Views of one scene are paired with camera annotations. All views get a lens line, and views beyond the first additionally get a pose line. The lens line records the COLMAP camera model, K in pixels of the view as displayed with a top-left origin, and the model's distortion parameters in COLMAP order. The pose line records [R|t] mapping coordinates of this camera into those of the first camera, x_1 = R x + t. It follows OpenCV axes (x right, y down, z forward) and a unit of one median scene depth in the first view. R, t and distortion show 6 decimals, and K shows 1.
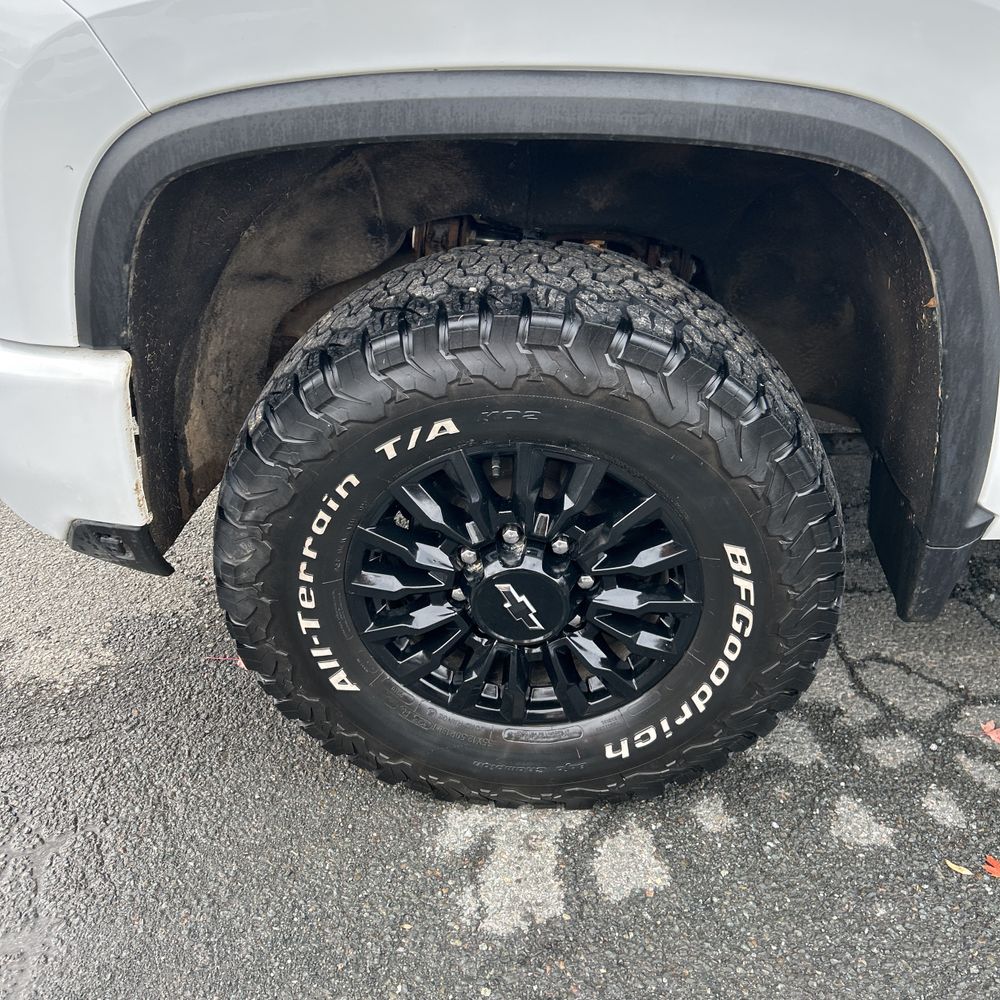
lens RADIAL K [[994.0, 0, 488.9], [0, 994.0, 501.5], [0, 0, 1]] dist [0.108027, -0.226679]
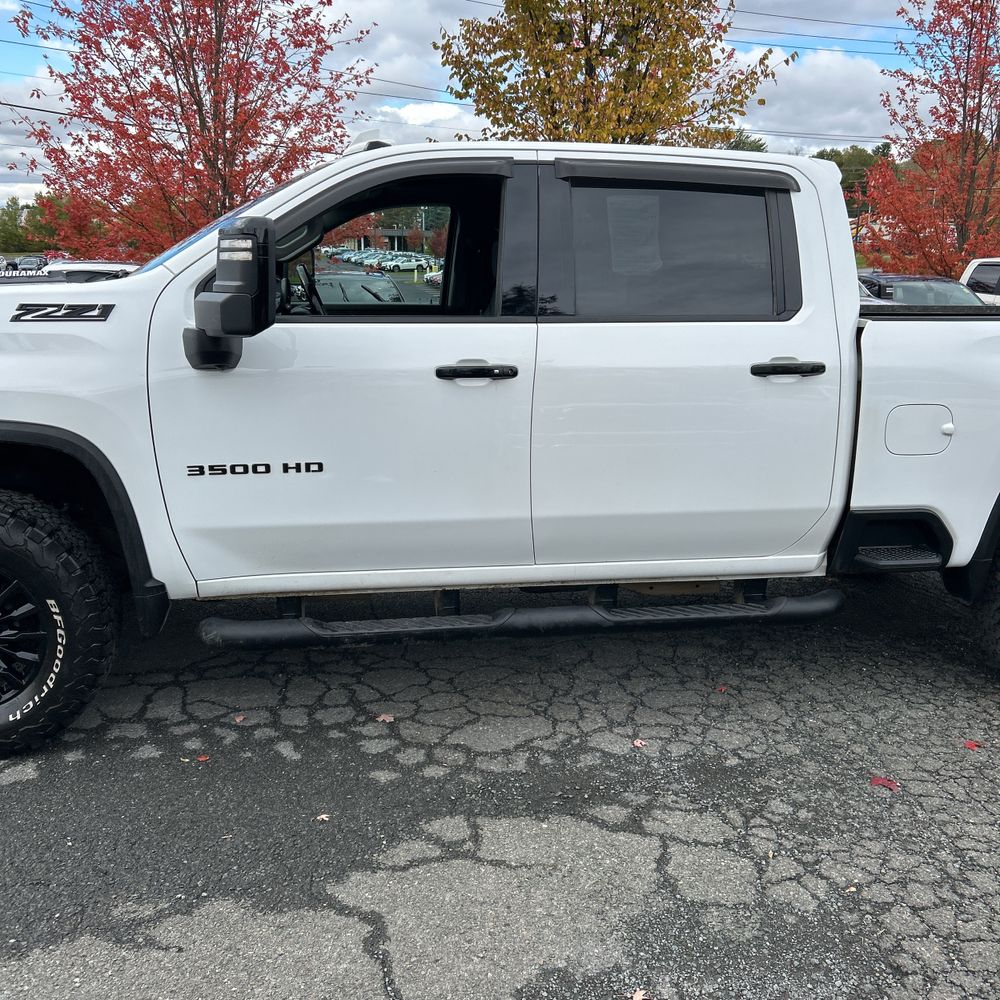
lens RADIAL K [[1016.6, 0, 506.7], [0, 1016.6, 485.7], [0, 0, 1]] dist [0.029426, -0.034365]
pose [[0.967716, -0.021245, 0.251148, 0.683019], [0.109015, 0.933695, -0.341072, 0.731559], [-0.227249, 0.357440, 0.905867, -1.548059]]
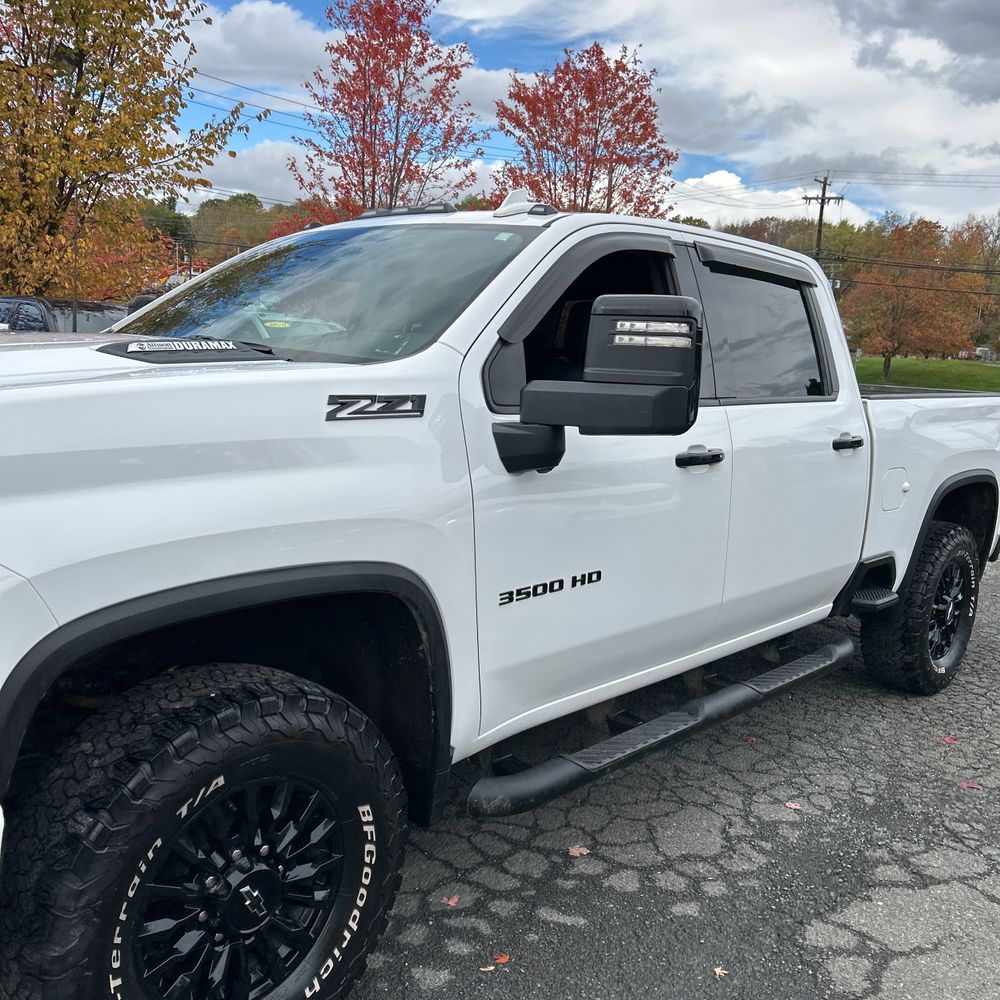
lens RADIAL K [[1016.6, 0, 506.7], [0, 1016.6, 485.7], [0, 0, 1]] dist [0.029426, -0.034365]
pose [[0.615772, -0.065031, 0.785236, -0.926184], [0.375081, 0.900618, -0.219547, 0.025696], [-0.692921, 0.429718, 0.578968, -0.417172]]
